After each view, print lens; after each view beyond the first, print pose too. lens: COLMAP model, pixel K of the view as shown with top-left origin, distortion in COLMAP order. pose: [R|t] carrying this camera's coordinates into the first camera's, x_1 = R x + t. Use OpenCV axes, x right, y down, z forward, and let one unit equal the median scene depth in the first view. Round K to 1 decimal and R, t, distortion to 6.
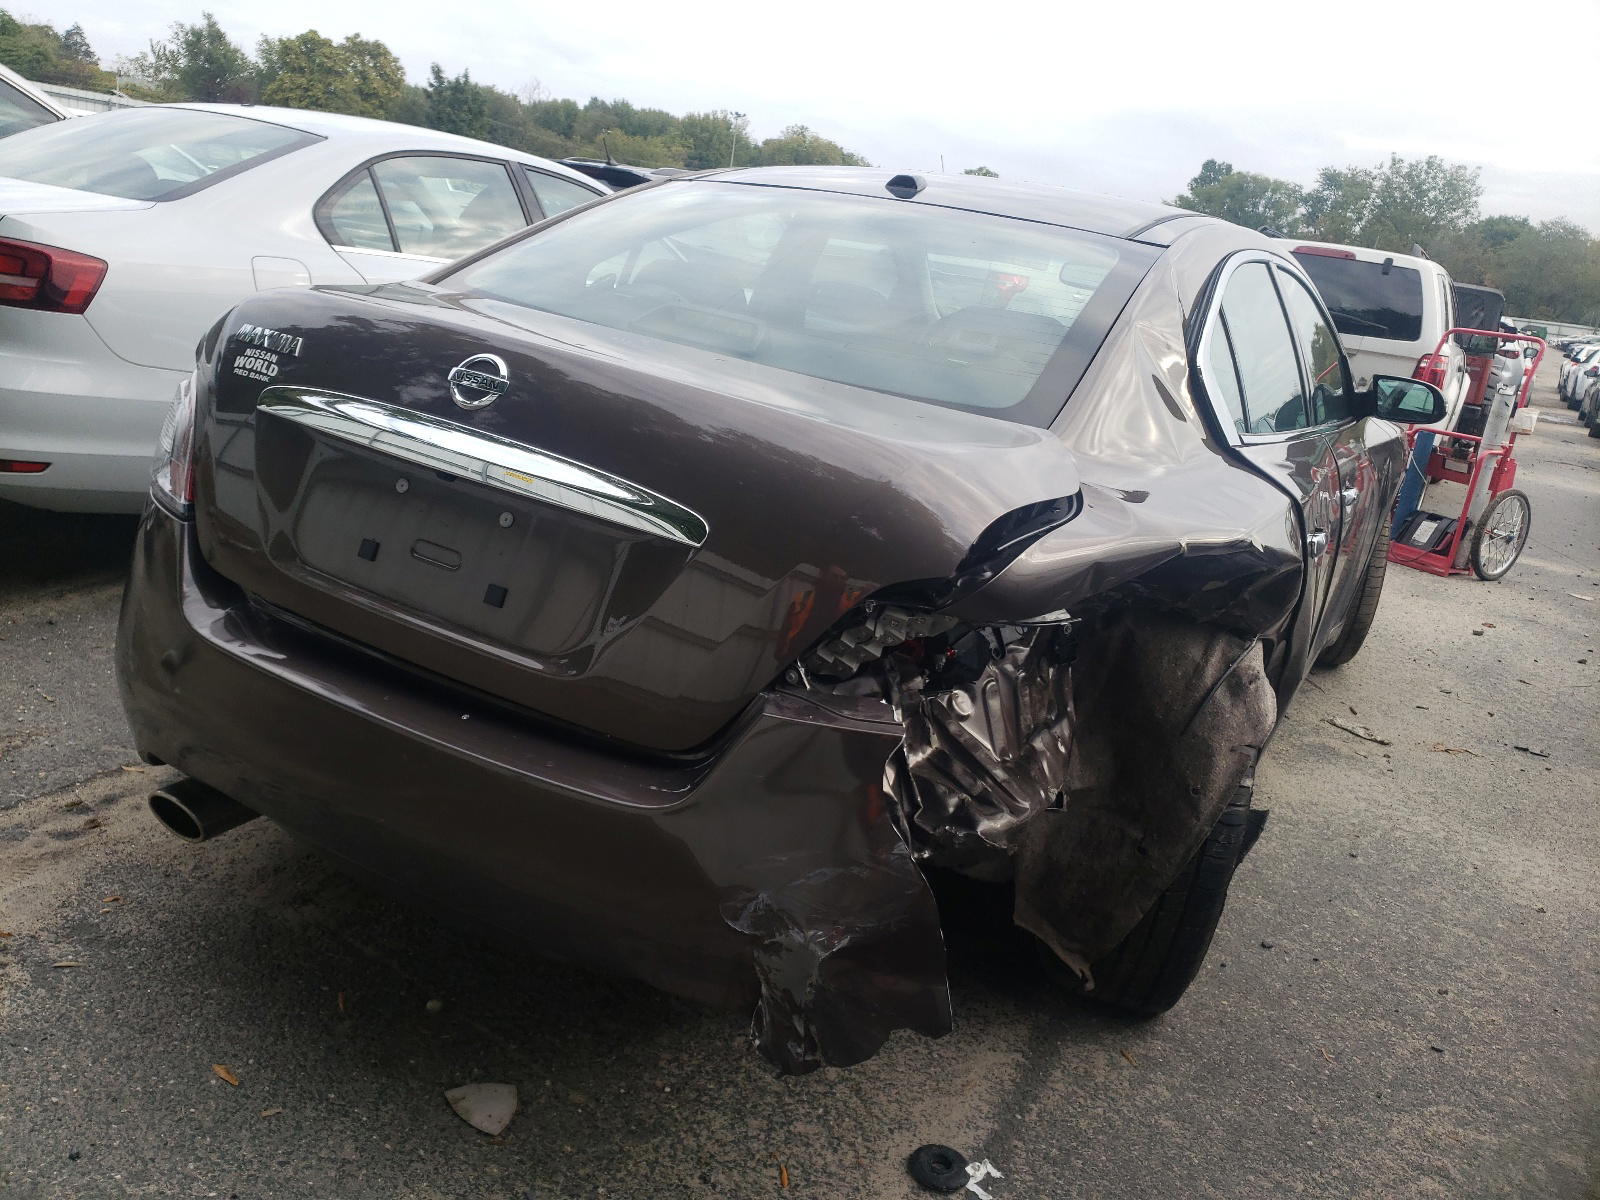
lens RADIAL K [[1284.2, 0, 800.0], [0, 1284.2, 600.0], [0, 0, 1]] dist [-0.002020, 0.012294]
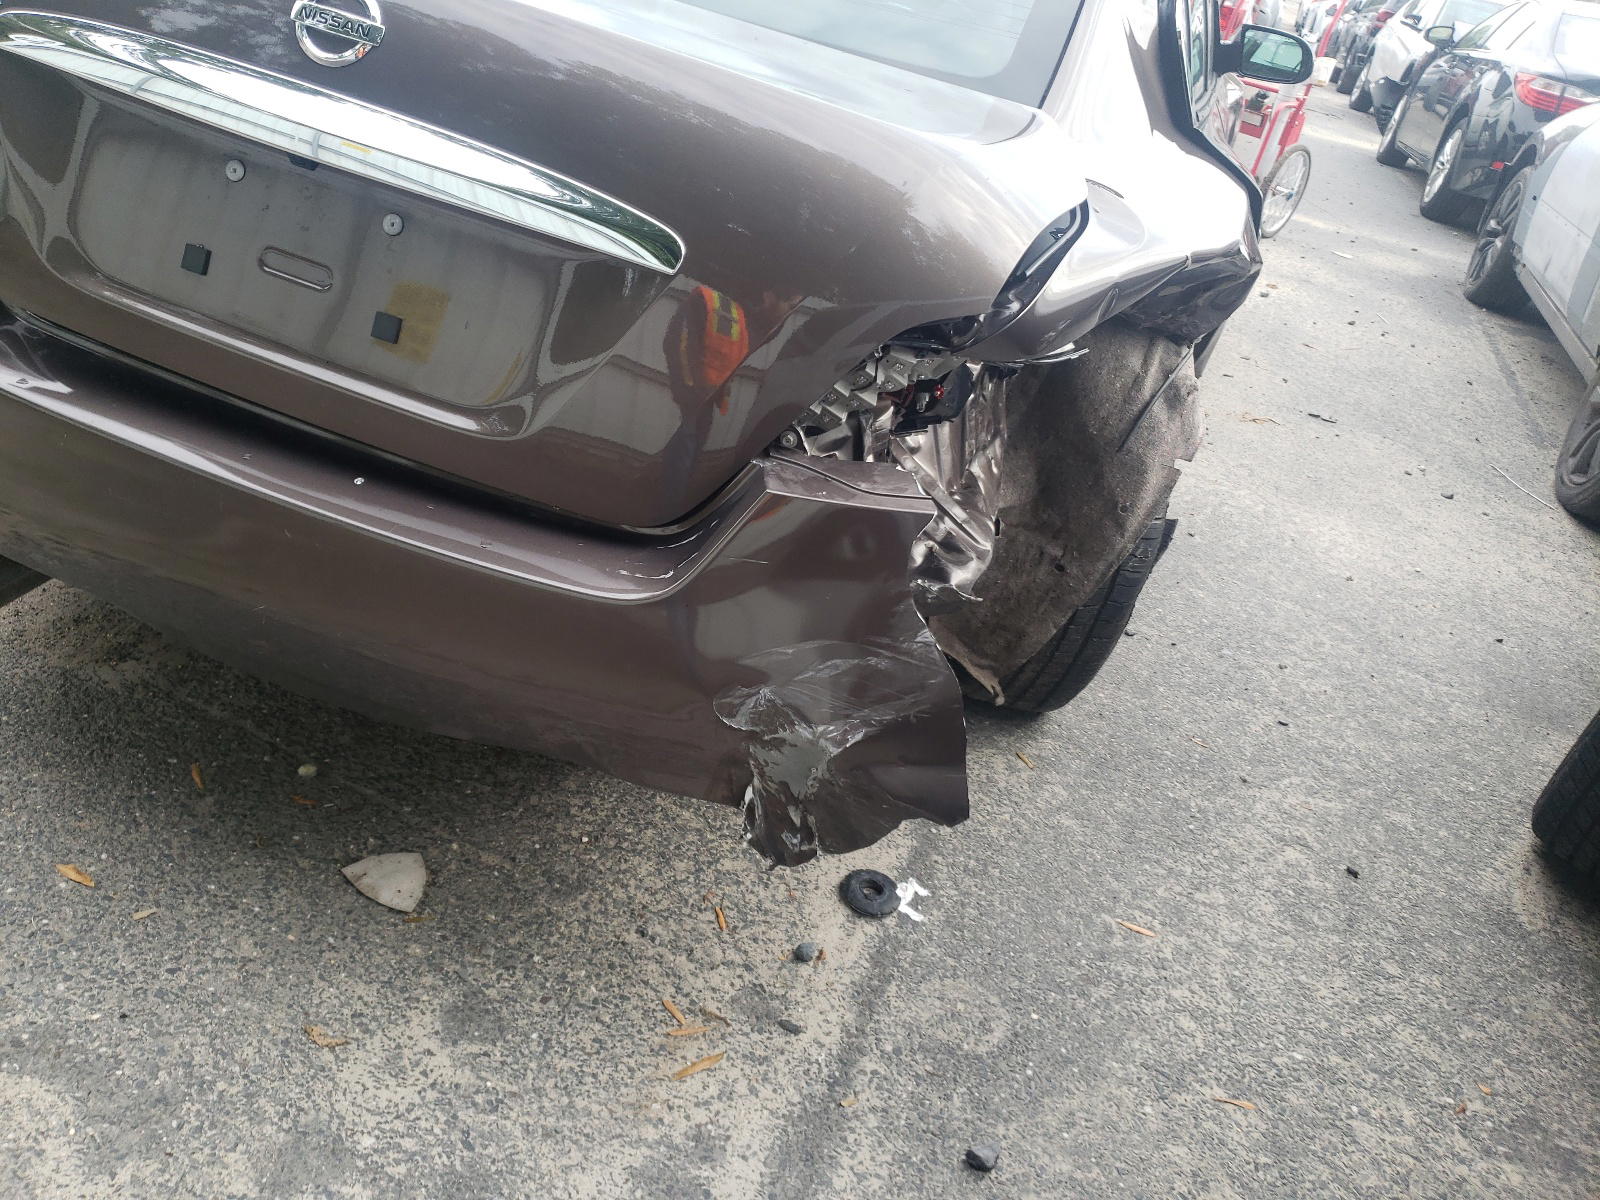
lens RADIAL K [[1254.9, 0, 800.0], [0, 1254.9, 600.0], [0, 0, 1]] dist [0.014179, -0.011674]
pose [[0.979806, -0.048598, 0.193957, -0.121865], [-0.007674, 0.960160, 0.279345, -0.048979], [-0.199805, -0.275192, 0.940397, 0.151666]]
